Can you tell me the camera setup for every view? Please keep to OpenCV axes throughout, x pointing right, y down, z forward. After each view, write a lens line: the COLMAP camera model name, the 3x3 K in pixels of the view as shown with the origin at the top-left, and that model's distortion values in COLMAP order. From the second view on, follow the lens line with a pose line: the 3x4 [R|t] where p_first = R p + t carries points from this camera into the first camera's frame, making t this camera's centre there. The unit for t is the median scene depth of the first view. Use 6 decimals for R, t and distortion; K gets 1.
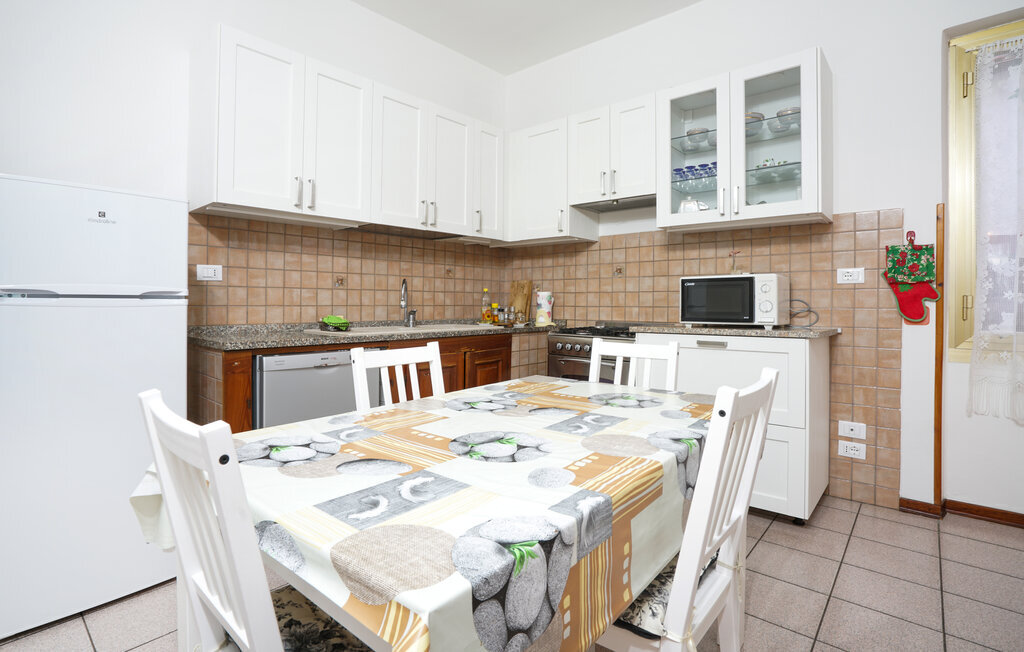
lens RADIAL K [[496.3, 0, 488.4], [0, 496.3, 300.9], [0, 0, 1]] dist [-0.075476, 0.035807]
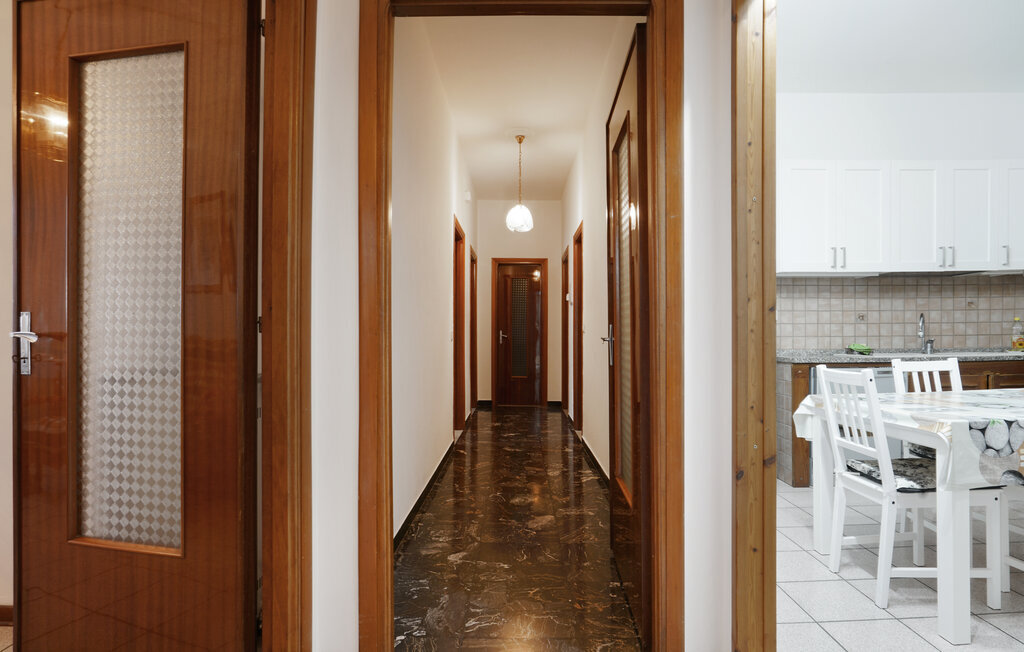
lens RADIAL K [[523.5, 0, 551.9], [0, 523.5, 342.3], [0, 0, 1]] dist [-0.001417, 0.007427]
pose [[0.722616, -0.006397, -0.691220, 0.073245], [0.015596, 0.999854, 0.007052, 0.004060], [0.691074, -0.015876, 0.722610, -0.657988]]
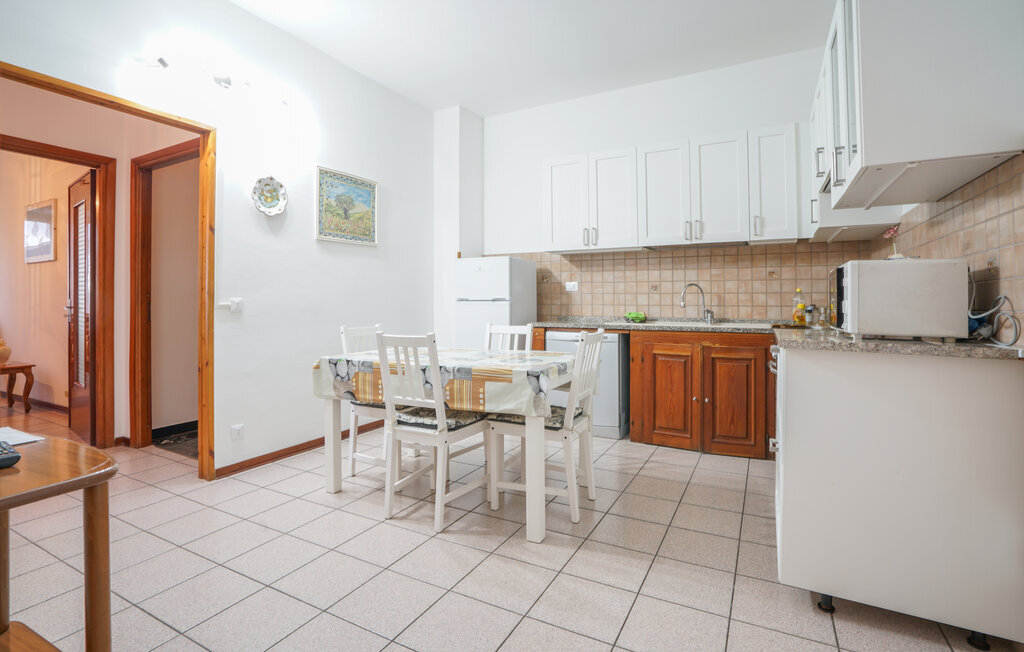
lens RADIAL K [[478.8, 0, 512.2], [0, 478.8, 296.8], [0, 0, 1]] dist [-0.045277, 0.001049]
pose [[0.250448, -0.013513, -0.968036, 1.067478], [0.001498, 0.999907, -0.013570, 0.004084], [0.968129, 0.001948, 0.250445, 0.327044]]
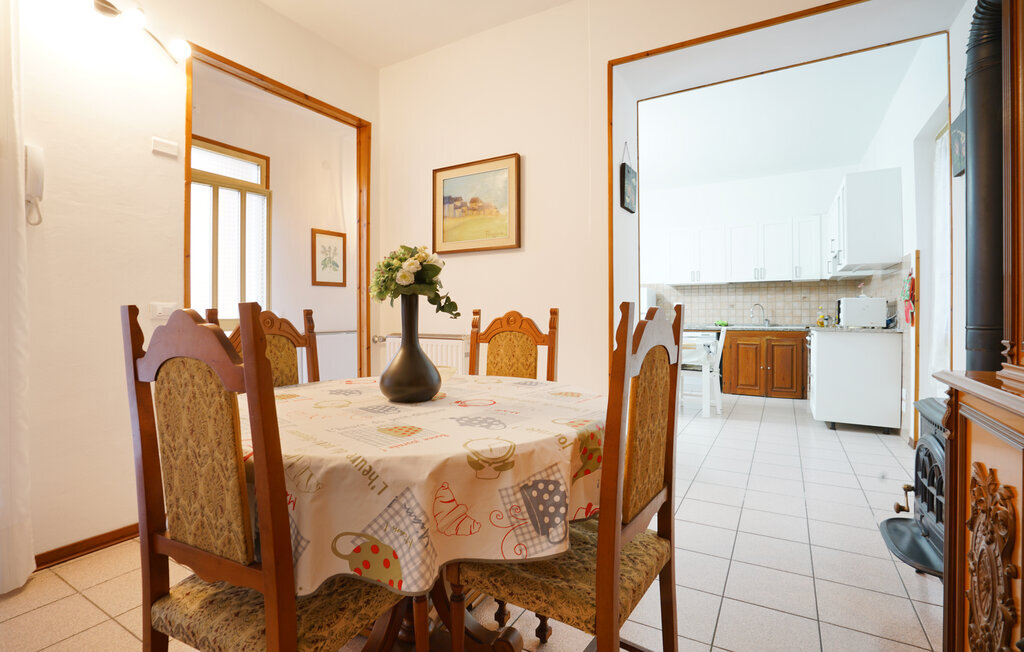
lens RADIAL K [[472.8, 0, 504.8], [0, 472.8, 316.4], [0, 0, 1]] dist [-0.067676, 0.030177]
pose [[0.202285, -0.002497, -0.979323, 1.929991], [0.003242, 0.999993, -0.001880, 0.011430], [0.979321, -0.002795, 0.202292, -0.578277]]
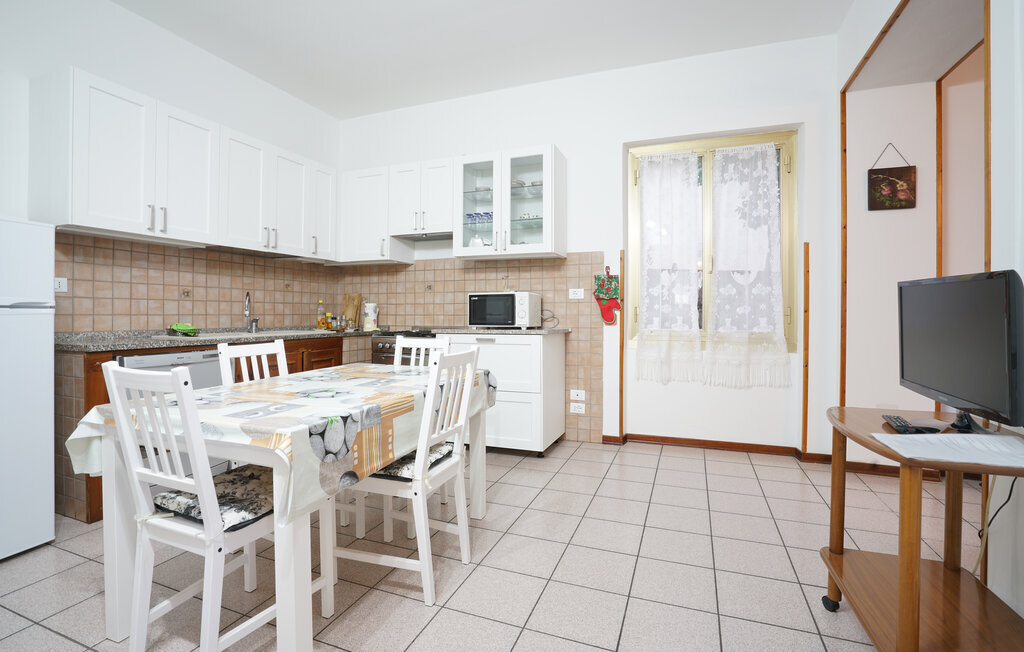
lens RADIAL K [[472.8, 0, 504.8], [0, 472.8, 316.4], [0, 0, 1]] dist [-0.067676, 0.030177]
pose [[0.934647, -0.004526, 0.355548, 0.011442], [0.000579, 0.999937, 0.011204, 0.001975], [-0.355576, -0.010266, 0.934591, -0.310221]]
